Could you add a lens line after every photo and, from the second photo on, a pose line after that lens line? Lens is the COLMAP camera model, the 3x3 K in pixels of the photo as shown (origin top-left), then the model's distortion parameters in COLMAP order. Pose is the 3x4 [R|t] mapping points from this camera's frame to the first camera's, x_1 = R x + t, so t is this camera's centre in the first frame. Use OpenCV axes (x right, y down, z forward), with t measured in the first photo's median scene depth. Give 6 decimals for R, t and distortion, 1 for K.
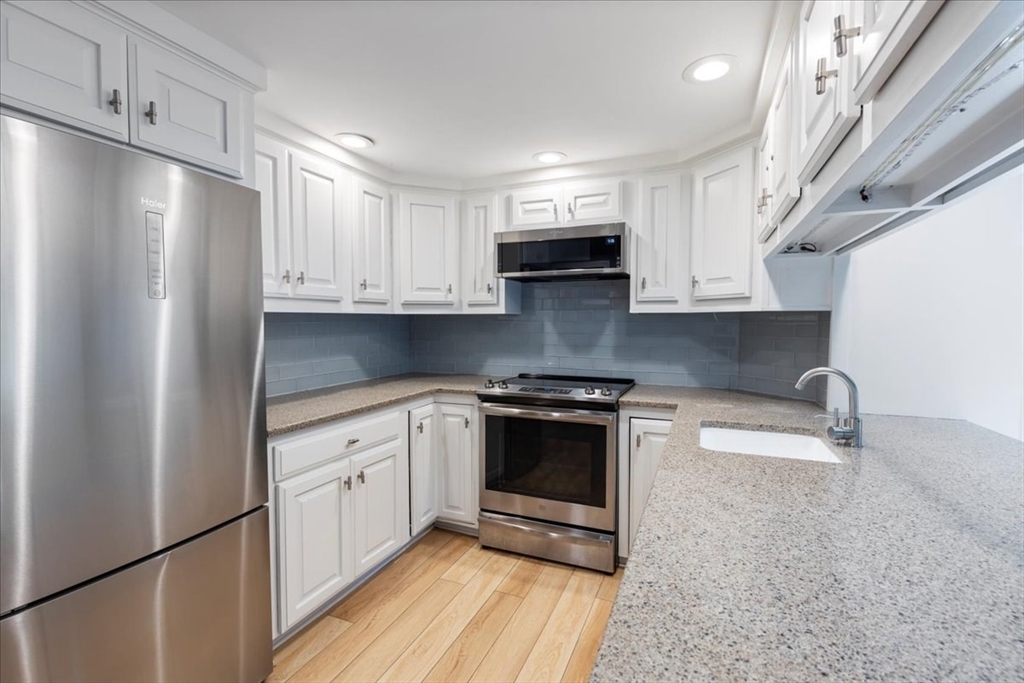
lens RADIAL K [[457.8, 0, 511.8], [0, 457.8, 341.4], [0, 0, 1]] dist [-0.002797, -0.000049]
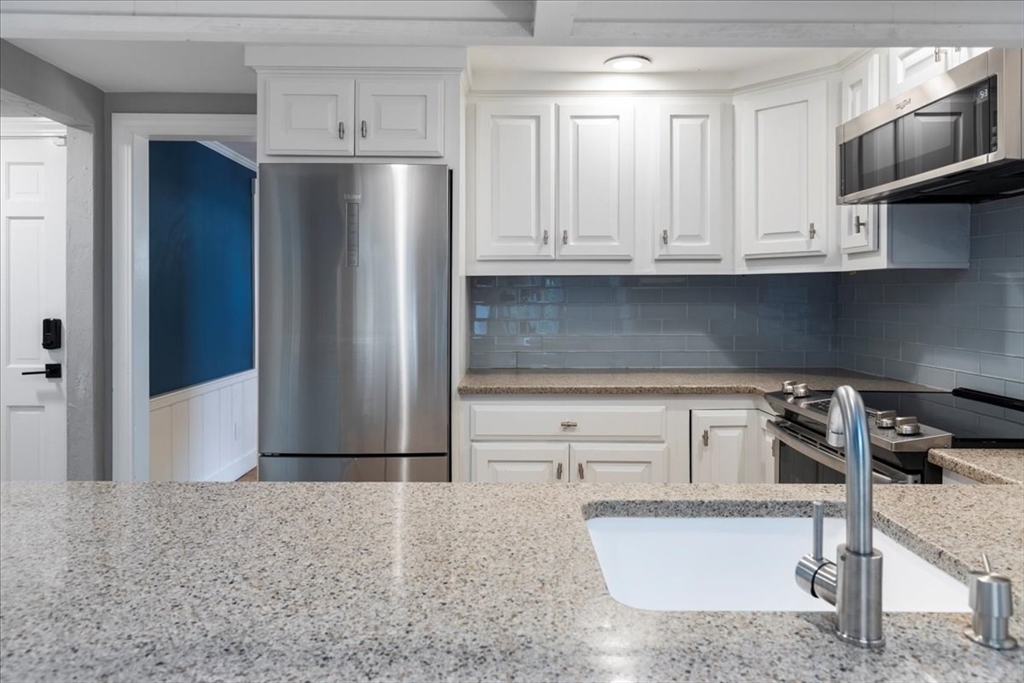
lens RADIAL K [[667.9, 0, 511.3], [0, 667.9, 295.0], [0, 0, 1]] dist [0.003171, 0.000059]
pose [[0.390601, -0.000258, -0.920560, 0.626455], [-0.041347, 0.998986, -0.017824, 0.004106], [0.919631, 0.045024, 0.390194, 0.338039]]
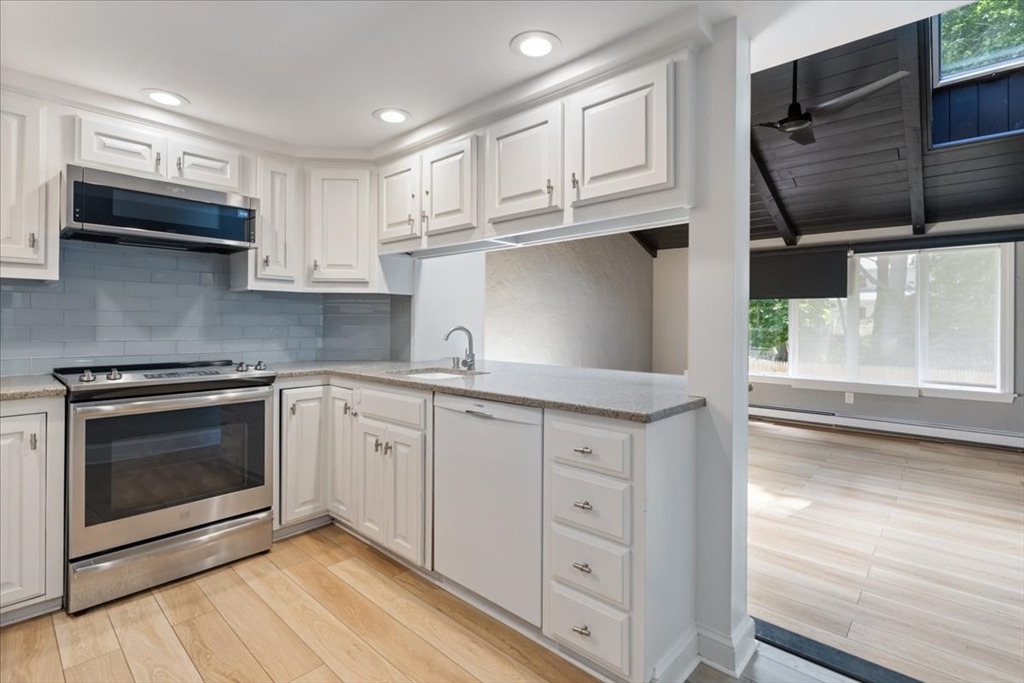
lens RADIAL K [[484.7, 0, 510.4], [0, 484.7, 318.6], [0, 0, 1]] dist [-0.000714, -0.000421]
pose [[0.337561, 0.007190, 0.941276, -0.556761], [0.033188, 0.999258, -0.019534, 0.041600], [-0.940719, 0.037833, 0.337072, 0.126726]]
